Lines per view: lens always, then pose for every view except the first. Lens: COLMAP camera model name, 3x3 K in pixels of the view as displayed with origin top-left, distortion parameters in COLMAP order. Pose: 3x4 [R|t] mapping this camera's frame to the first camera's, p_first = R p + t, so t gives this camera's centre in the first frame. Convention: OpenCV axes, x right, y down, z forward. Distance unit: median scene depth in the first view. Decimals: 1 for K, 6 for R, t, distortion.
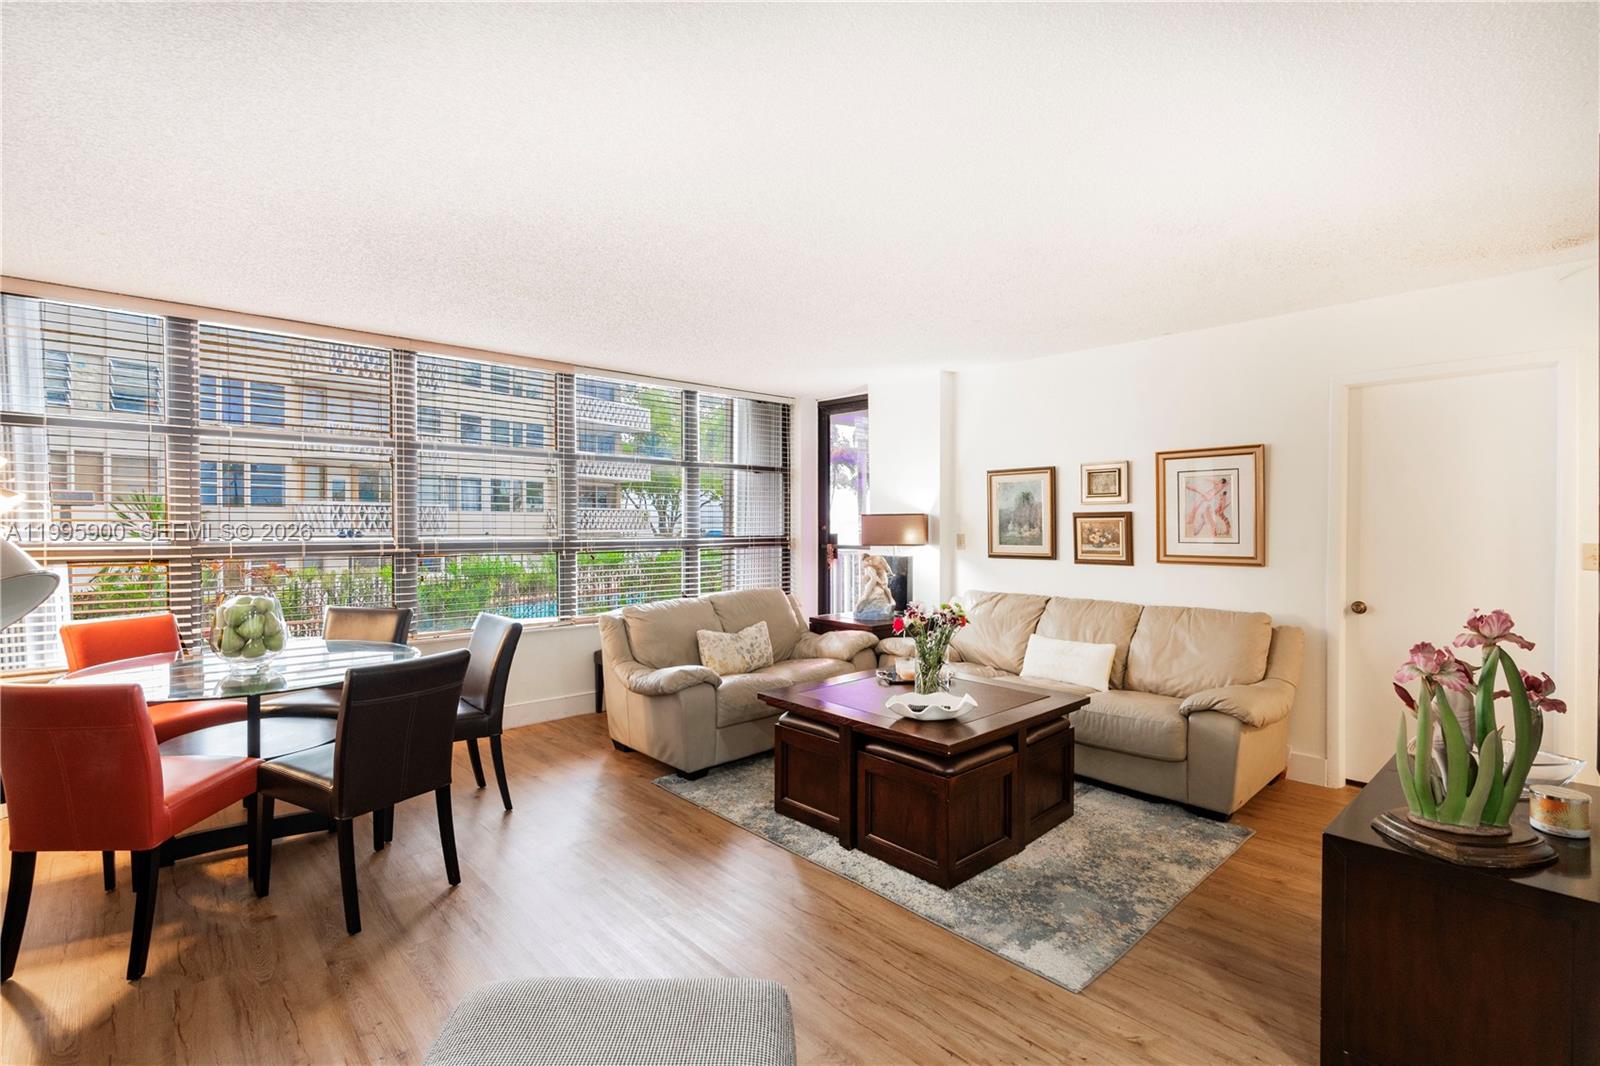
lens RADIAL K [[734.0, 0, 791.7], [0, 734.0, 527.7], [0, 0, 1]] dist [0.000041, 0.000066]
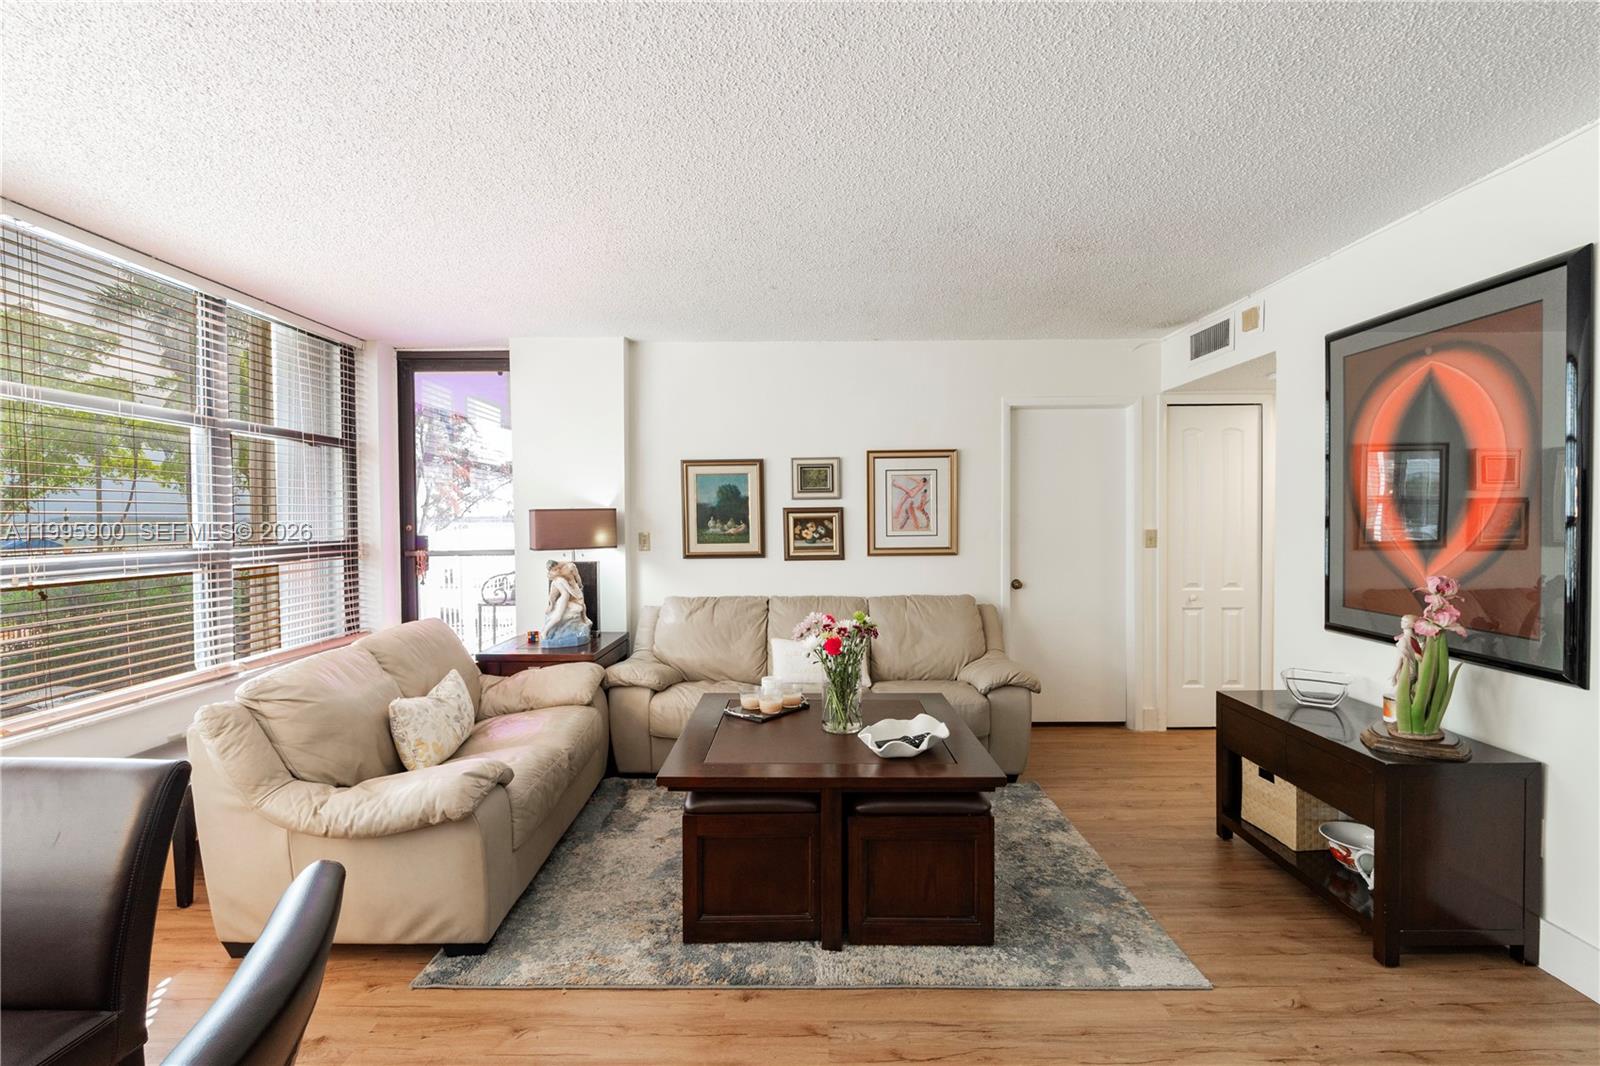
lens RADIAL K [[737.3, 0, 796.3], [0, 737.3, 531.3], [0, 0, 1]] dist [-0.004123, 0.000197]
pose [[0.679818, -0.017325, 0.733176, -0.349800], [0.011680, 0.999850, 0.012797, -0.002246], [-0.733288, -0.000137, 0.679918, 0.360247]]
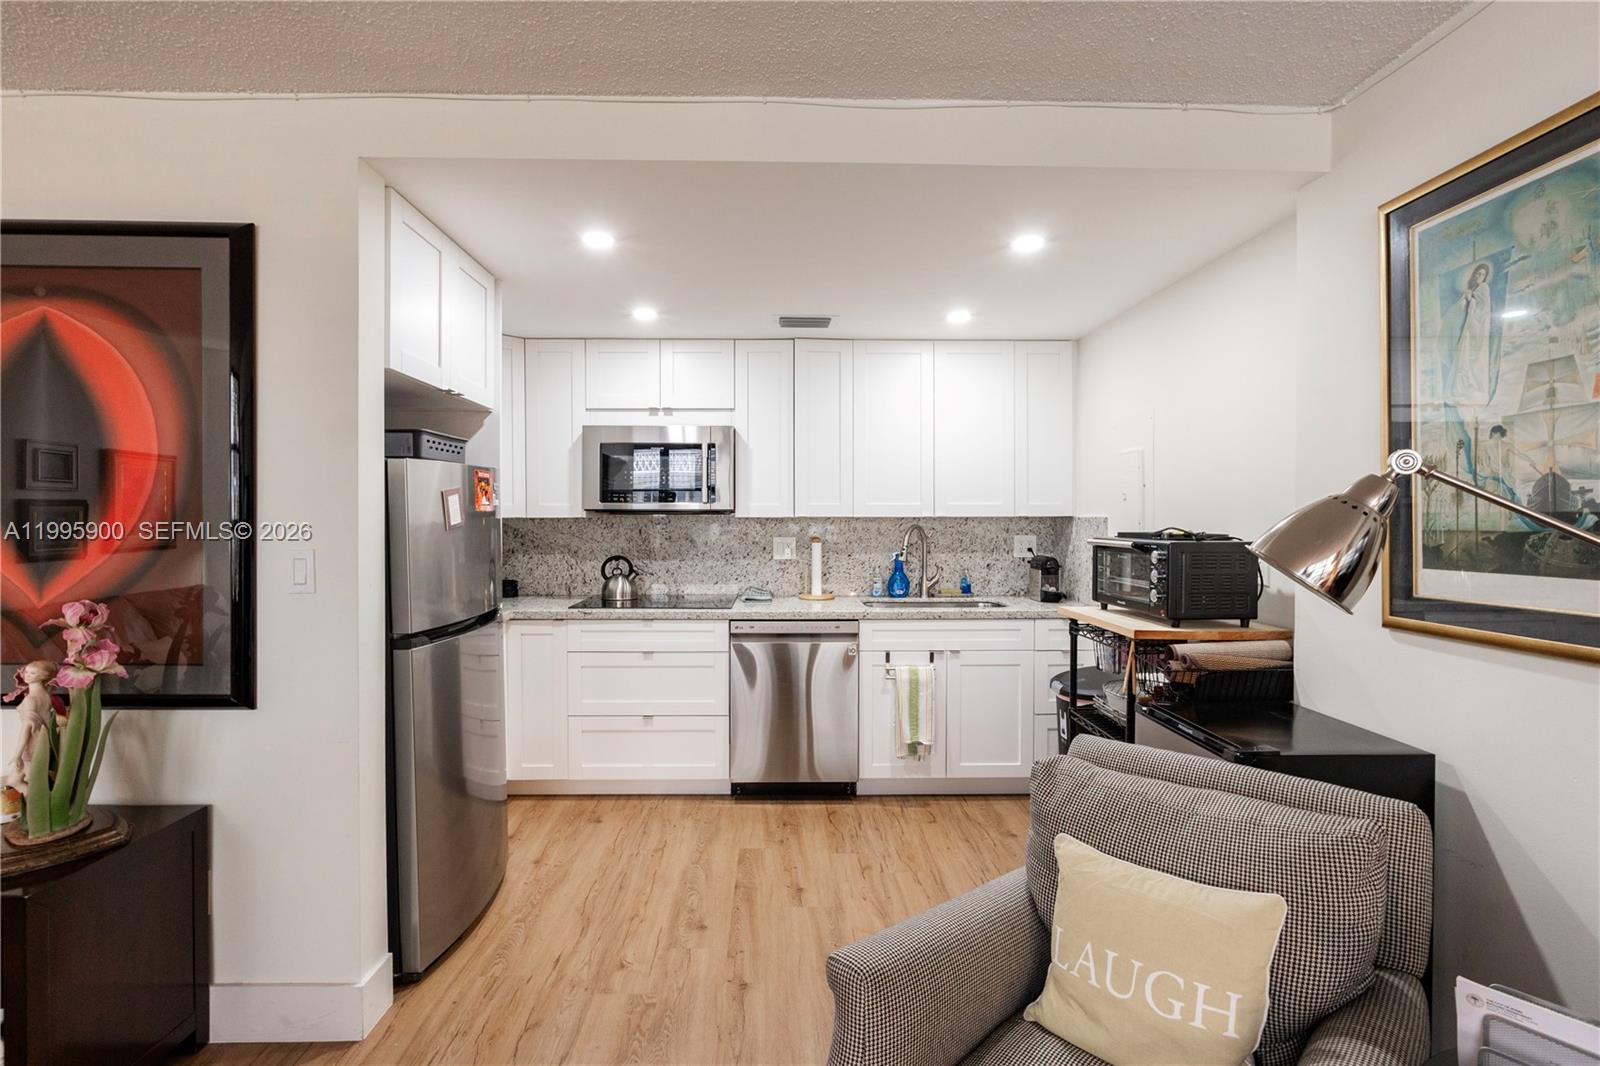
lens RADIAL K [[740.4, 0, 794.0], [0, 740.4, 525.9], [0, 0, 1]] dist [-0.004989, 0.000157]
pose [[-0.758193, -0.005611, 0.652006, -0.182850], [0.003816, 0.999908, 0.013042, -0.000922], [-0.652019, 0.012377, -0.758102, 0.430038]]
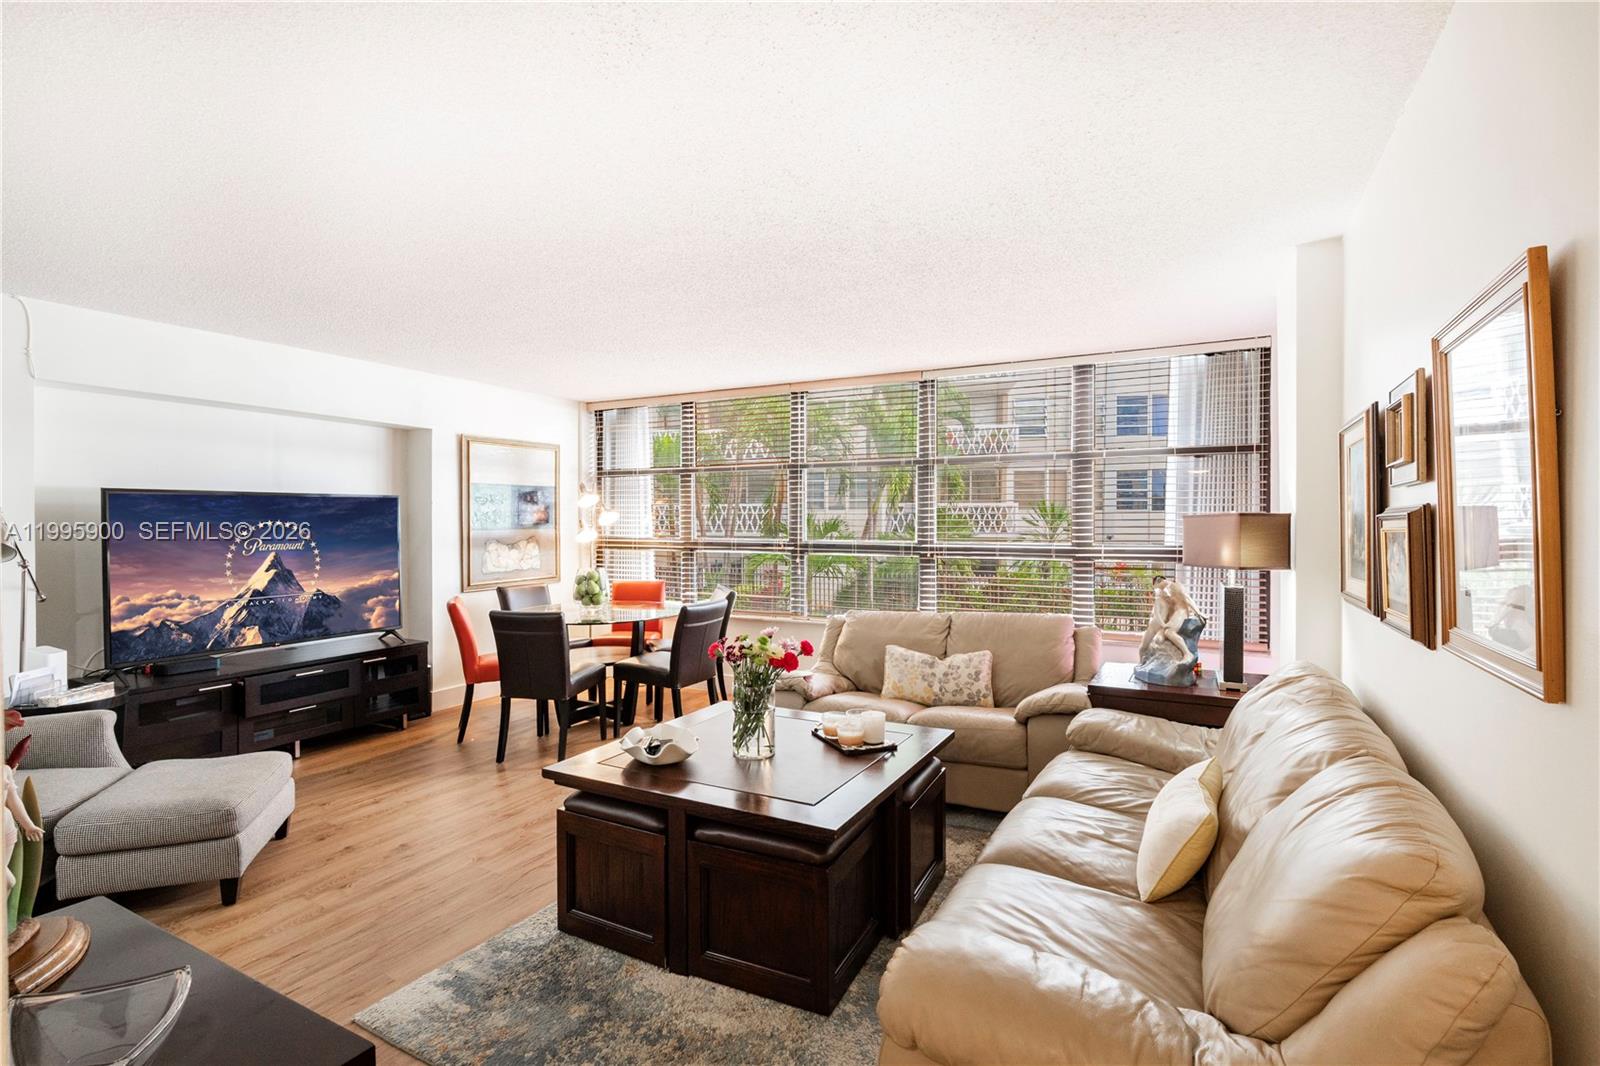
lens RADIAL K [[740.4, 0, 794.0], [0, 740.4, 525.9], [0, 0, 1]] dist [-0.004989, 0.000157]
pose [[0.340804, -0.001017, -0.940134, 0.727577], [-0.008057, 0.999960, -0.004002, -0.004459], [0.940100, 0.008938, 0.340782, 0.591720]]
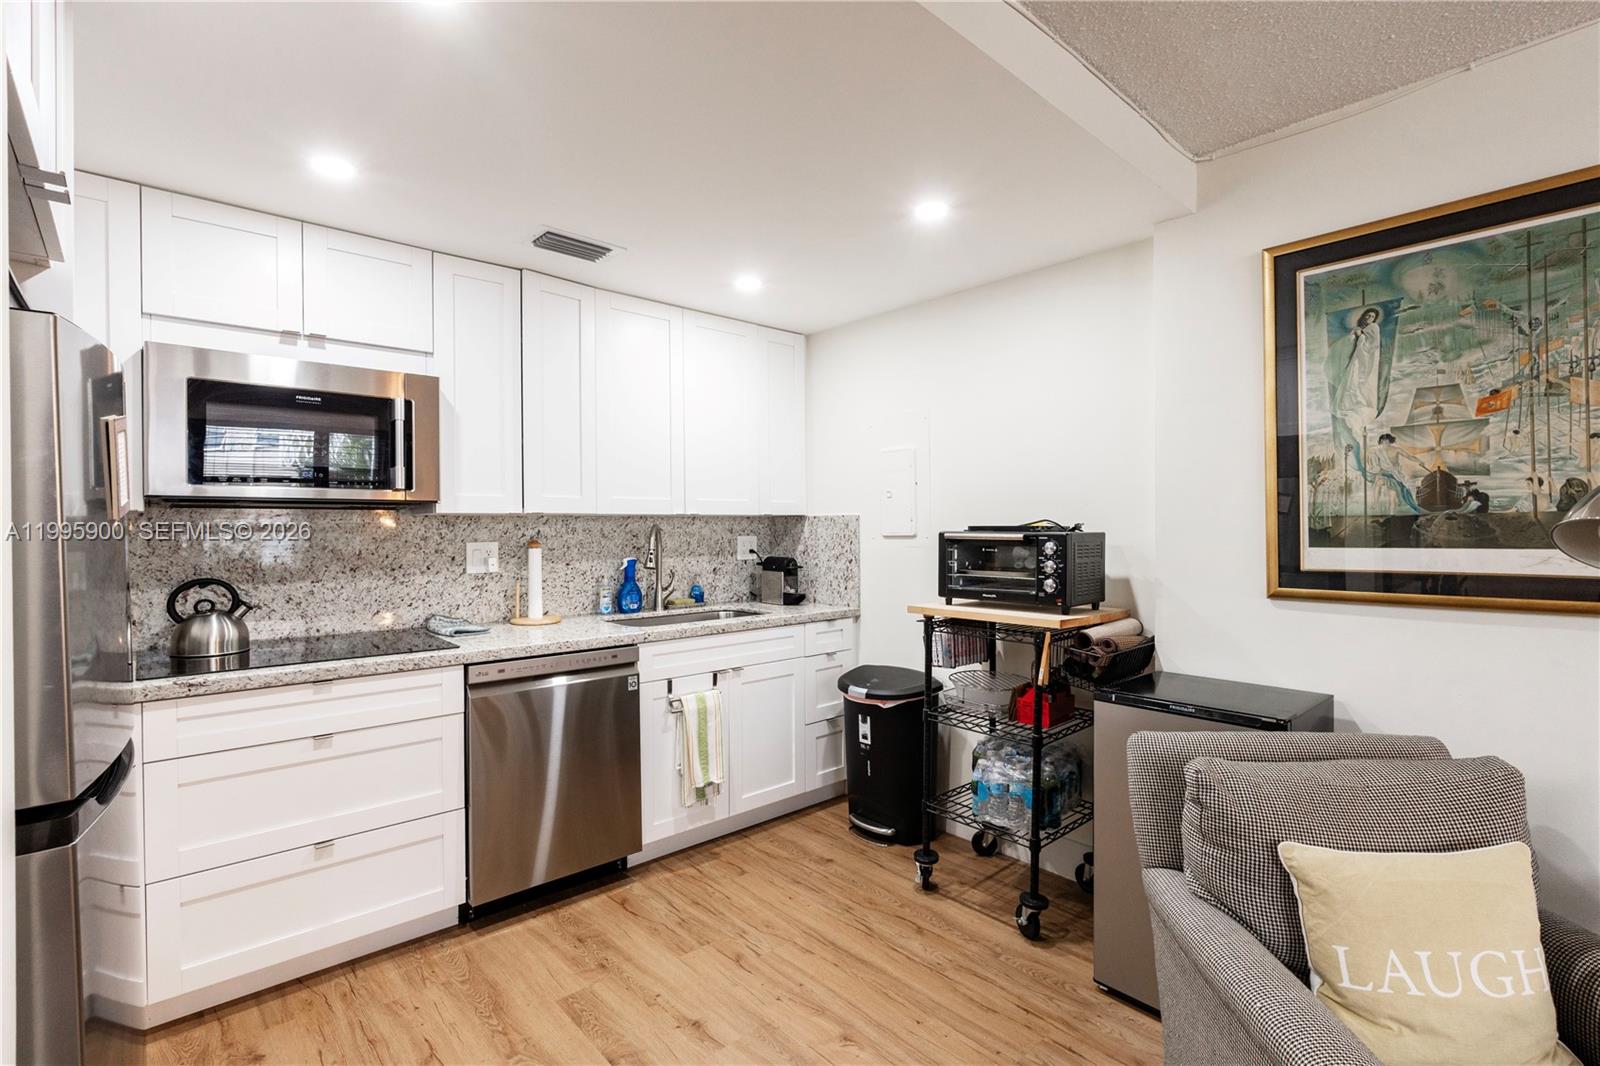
lens RADIAL K [[737.3, 0, 796.3], [0, 737.3, 531.3], [0, 0, 1]] dist [-0.004123, 0.000197]
pose [[-0.999982, 0.005918, 0.001319, 0.152725], [0.005932, 0.999926, 0.010618, 0.010188], [-0.001256, 0.010626, -0.999943, 0.401837]]
